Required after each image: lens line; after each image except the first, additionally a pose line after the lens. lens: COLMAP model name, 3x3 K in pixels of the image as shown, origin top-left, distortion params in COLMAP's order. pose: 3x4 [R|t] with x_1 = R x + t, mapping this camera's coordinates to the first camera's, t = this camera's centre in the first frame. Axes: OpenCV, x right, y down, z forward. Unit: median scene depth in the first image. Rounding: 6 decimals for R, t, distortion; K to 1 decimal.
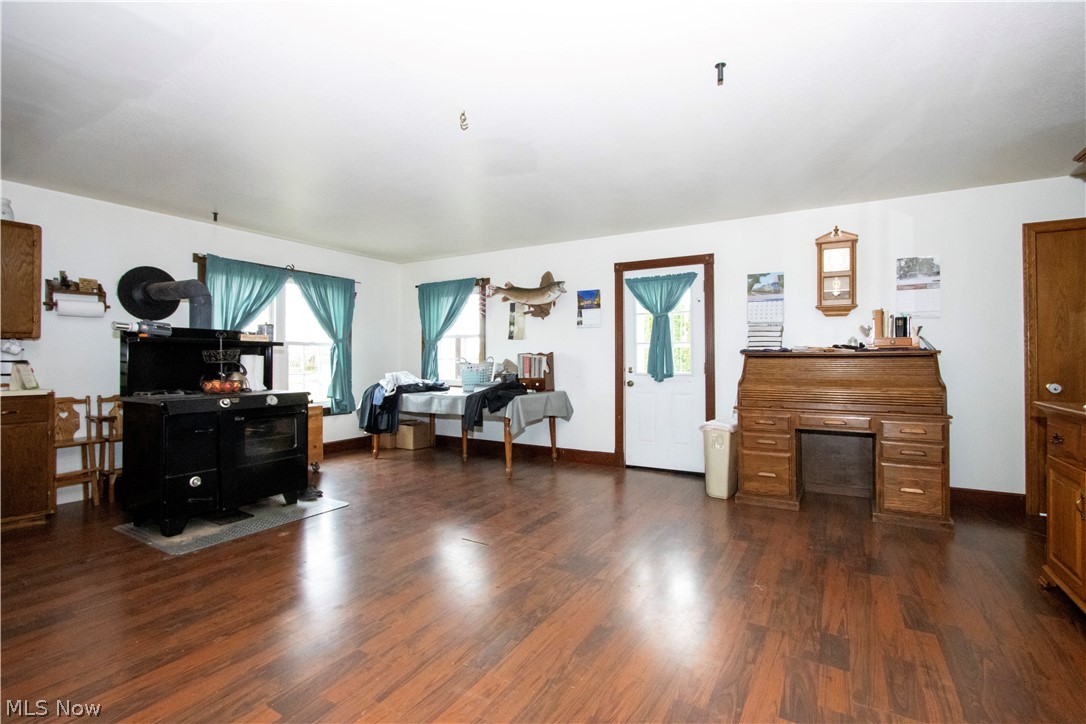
lens RADIAL K [[502.0, 0, 536.7], [0, 502.0, 353.8], [0, 0, 1]] dist [-0.018451, 0.001278]
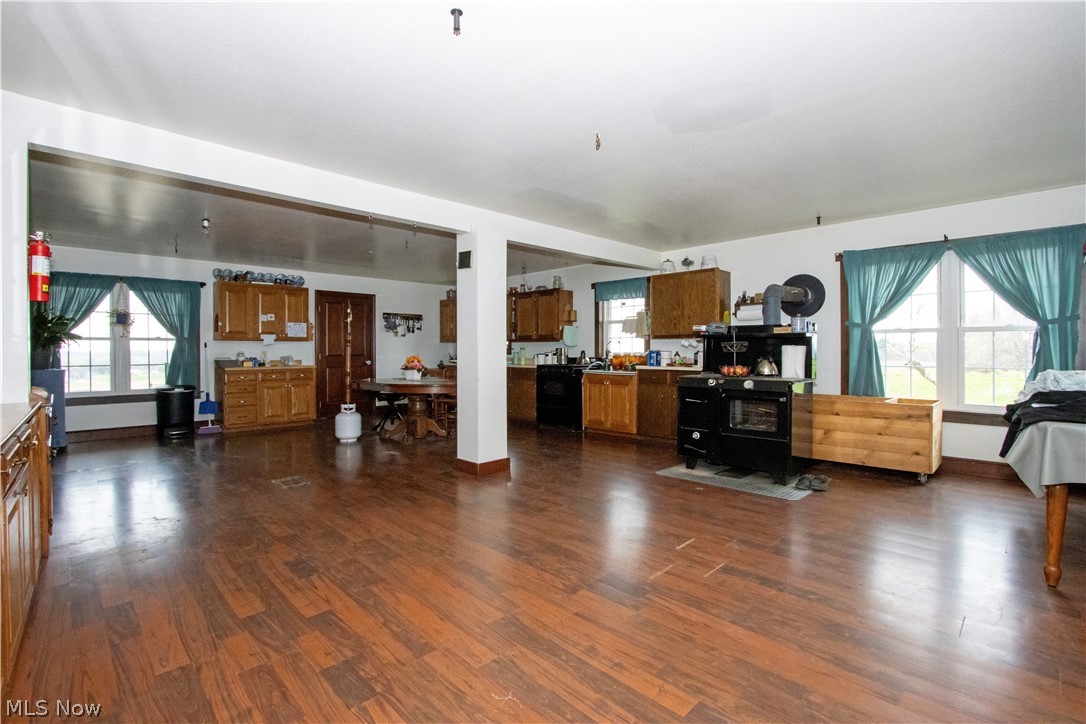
lens RADIAL K [[502.0, 0, 536.6], [0, 502.0, 357.4], [0, 0, 1]] dist [-0.018451, 0.001278]
pose [[-0.256339, 0.014058, -0.966485, 0.481754], [0.011411, 0.999869, 0.011517, 0.007295], [0.966520, -0.008077, -0.256466, 0.552077]]
